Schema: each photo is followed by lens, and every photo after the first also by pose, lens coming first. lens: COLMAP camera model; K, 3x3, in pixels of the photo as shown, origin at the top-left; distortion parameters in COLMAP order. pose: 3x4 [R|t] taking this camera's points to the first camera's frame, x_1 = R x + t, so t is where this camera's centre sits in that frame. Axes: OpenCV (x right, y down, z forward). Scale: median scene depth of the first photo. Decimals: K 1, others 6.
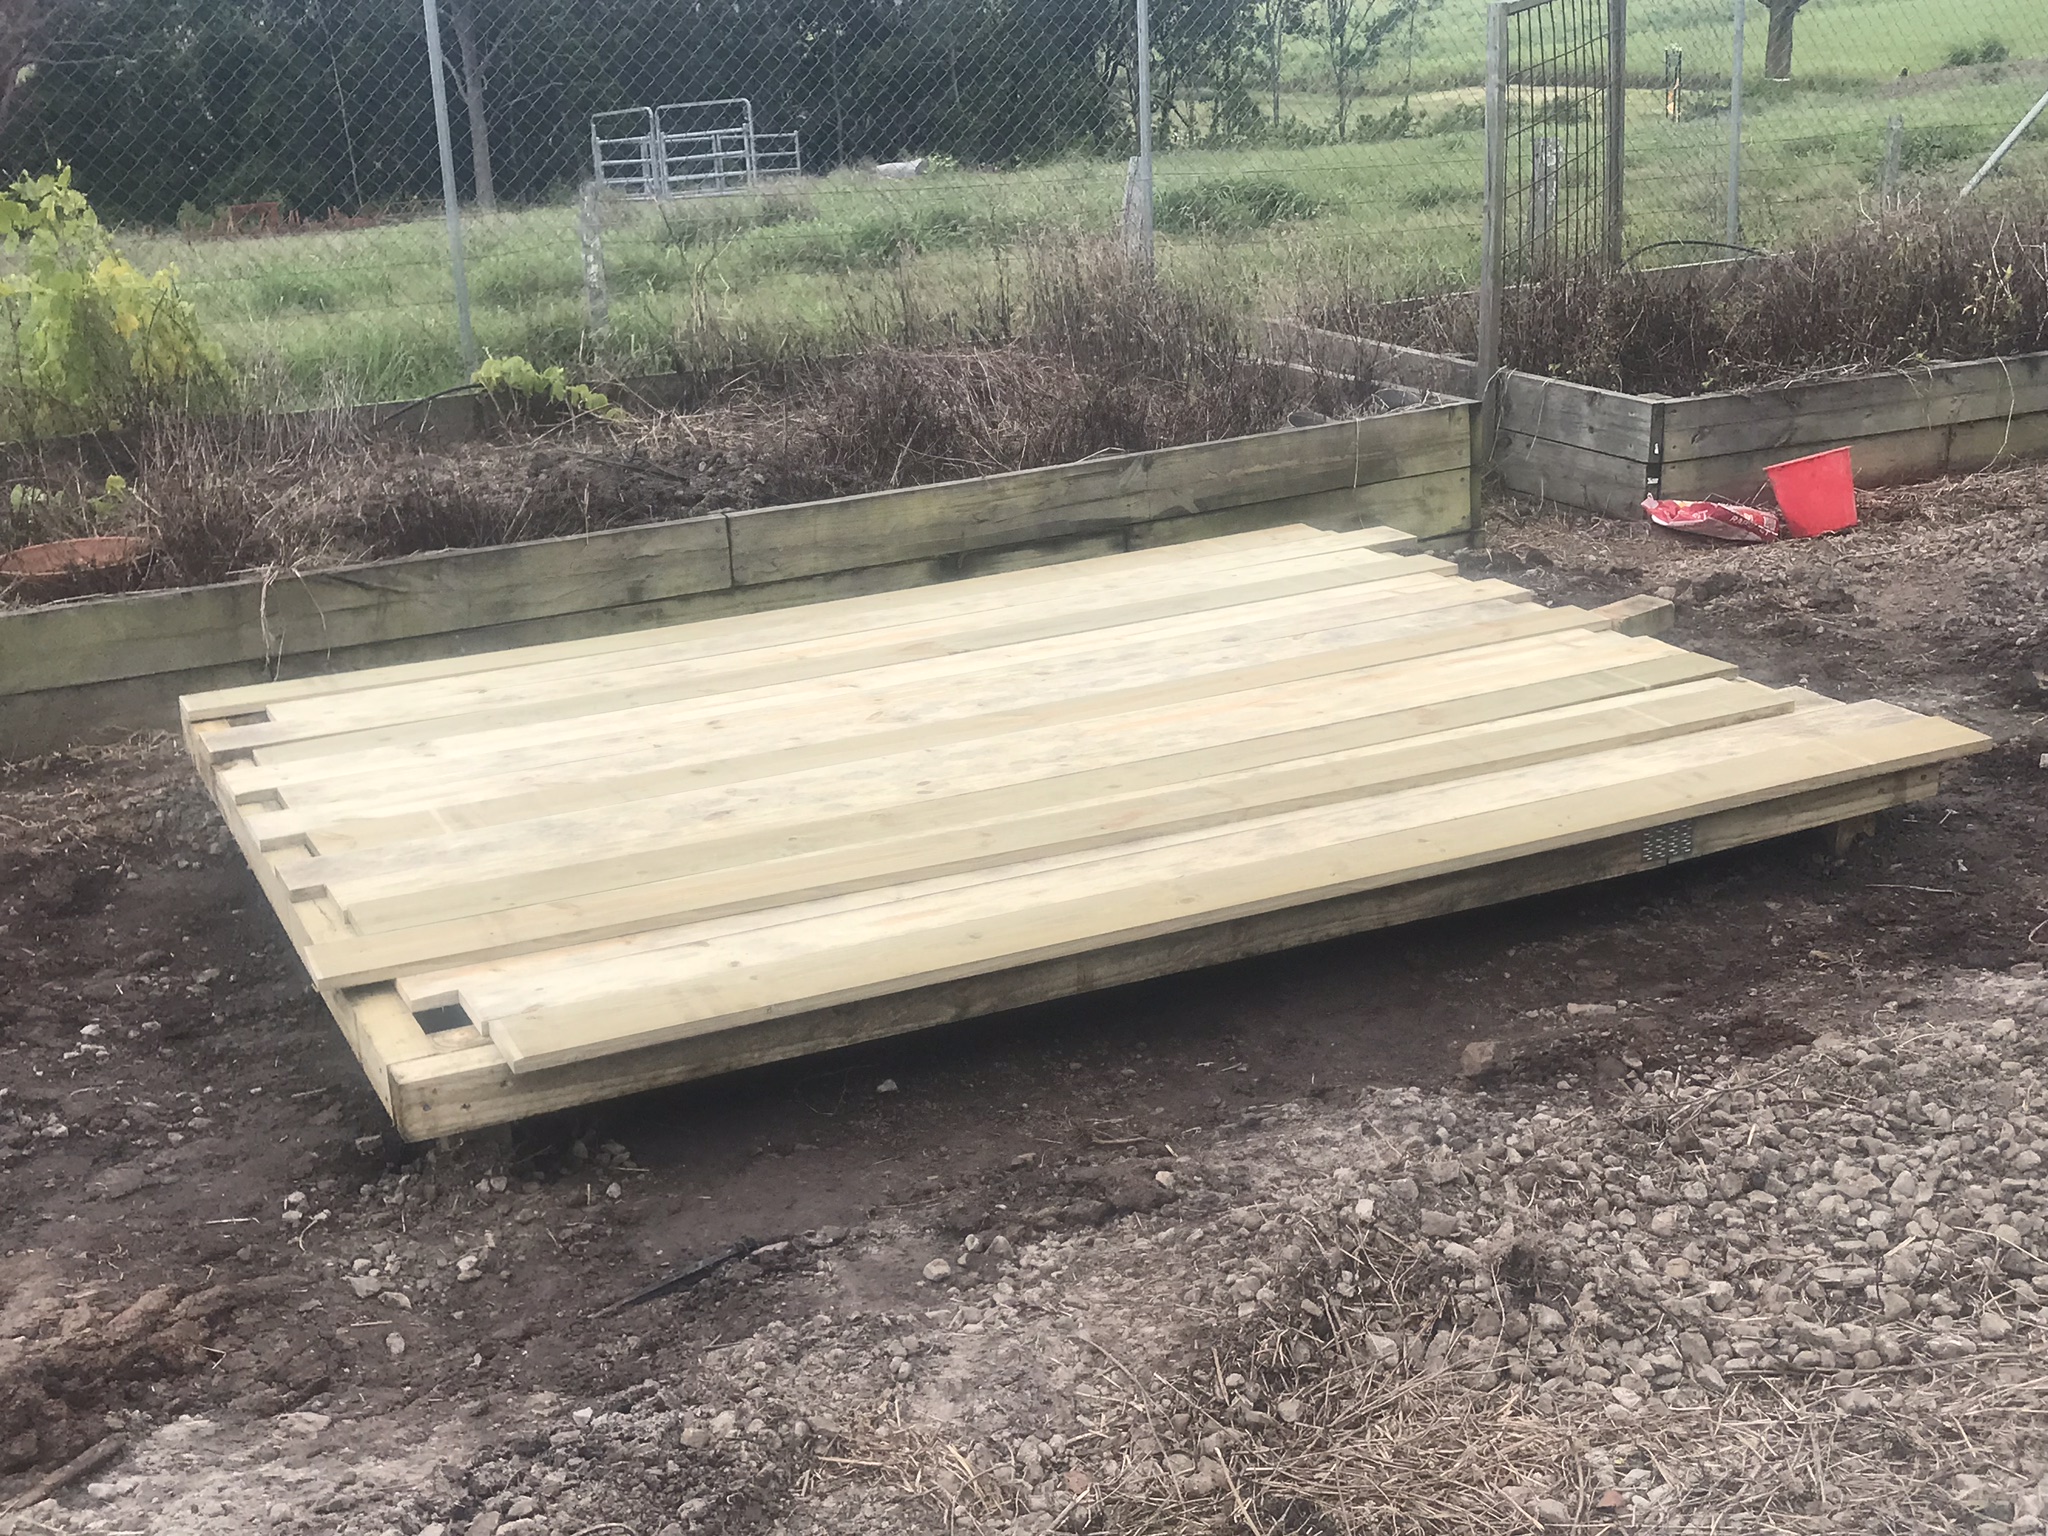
lens RADIAL K [[2567.5, 0, 1024.0], [0, 2567.5, 768.0], [0, 0, 1]] dist [0.144999, 0.003531]
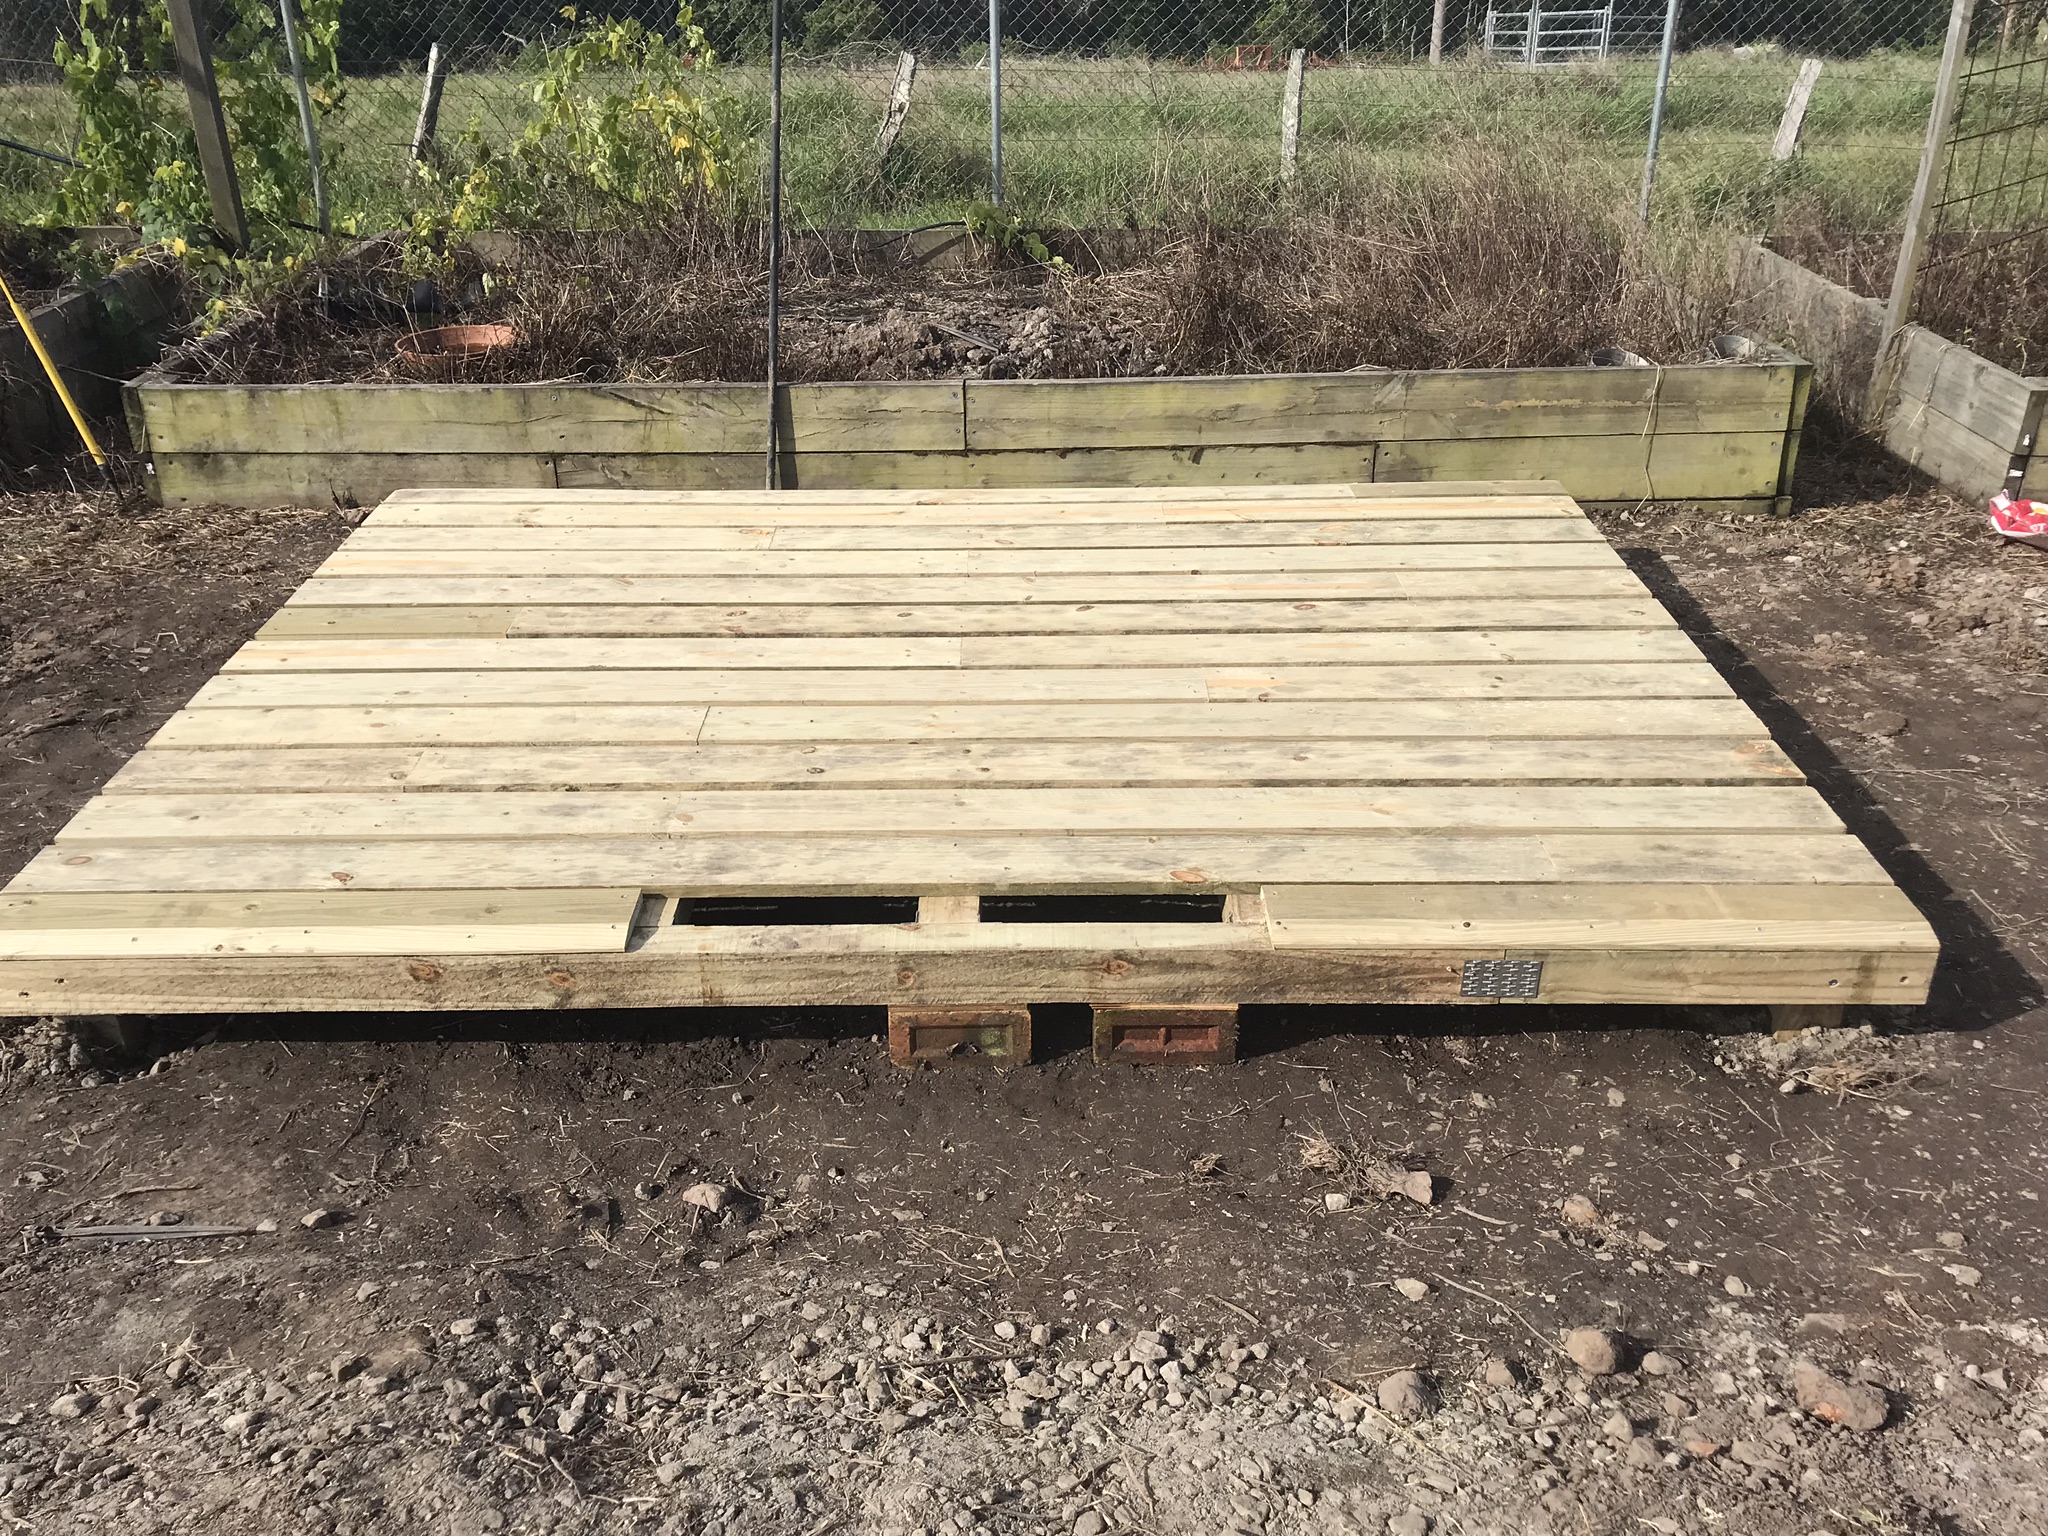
lens RADIAL K [[1859.7, 0, 1024.0], [0, 1859.7, 768.0], [0, 0, 1]] dist [0.069097, 0.000873]
pose [[0.909585, 0.217721, -0.353912, 0.191564], [-0.163767, 0.970632, 0.176222, -0.073460], [0.381885, -0.102330, 0.918527, 0.247001]]
